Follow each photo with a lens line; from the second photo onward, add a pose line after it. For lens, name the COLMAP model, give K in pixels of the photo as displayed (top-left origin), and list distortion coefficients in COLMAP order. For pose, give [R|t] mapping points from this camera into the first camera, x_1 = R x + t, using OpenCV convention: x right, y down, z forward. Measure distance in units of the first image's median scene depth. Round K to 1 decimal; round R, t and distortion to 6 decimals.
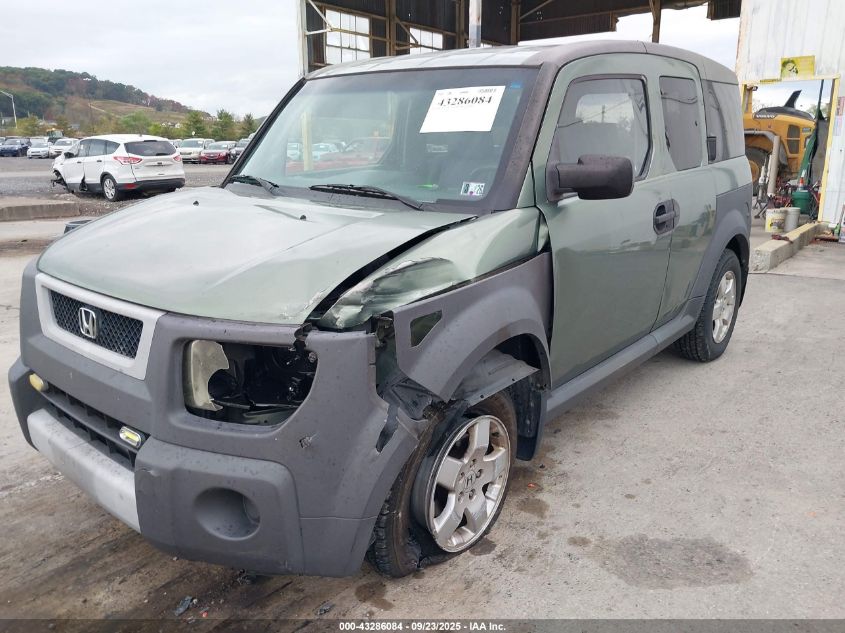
lens RADIAL K [[673.6, 0, 419.0], [0, 673.6, 297.0], [0, 0, 1]] dist [0.005404, 0.001076]
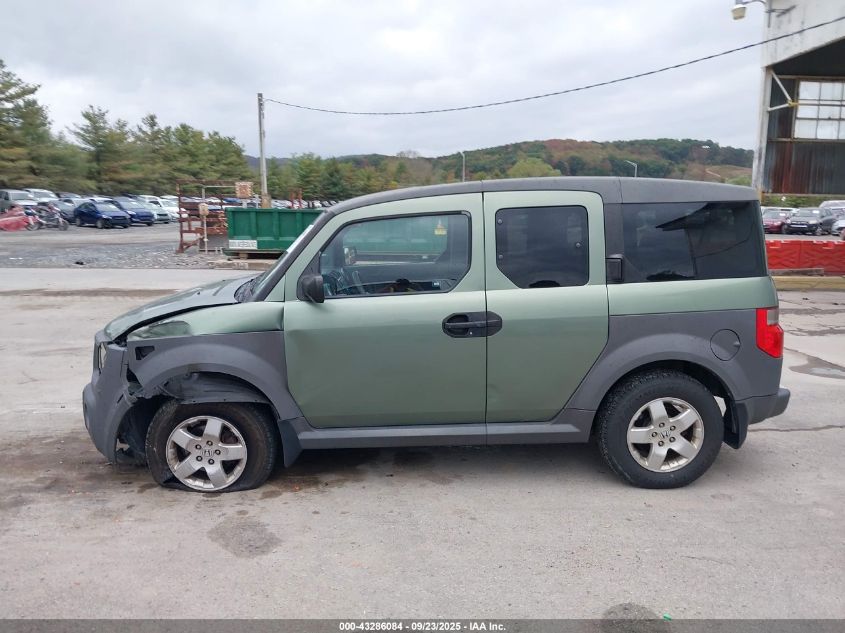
lens RADIAL K [[664.4, 0, 422.5], [0, 664.4, 316.5], [0, 0, 1]] dist [0.000815, -0.002997]
pose [[0.670698, 0.132288, -0.729839, 1.109282], [-0.175944, 0.984258, 0.016716, -0.132247], [0.720561, 0.117200, 0.683415, 0.128710]]
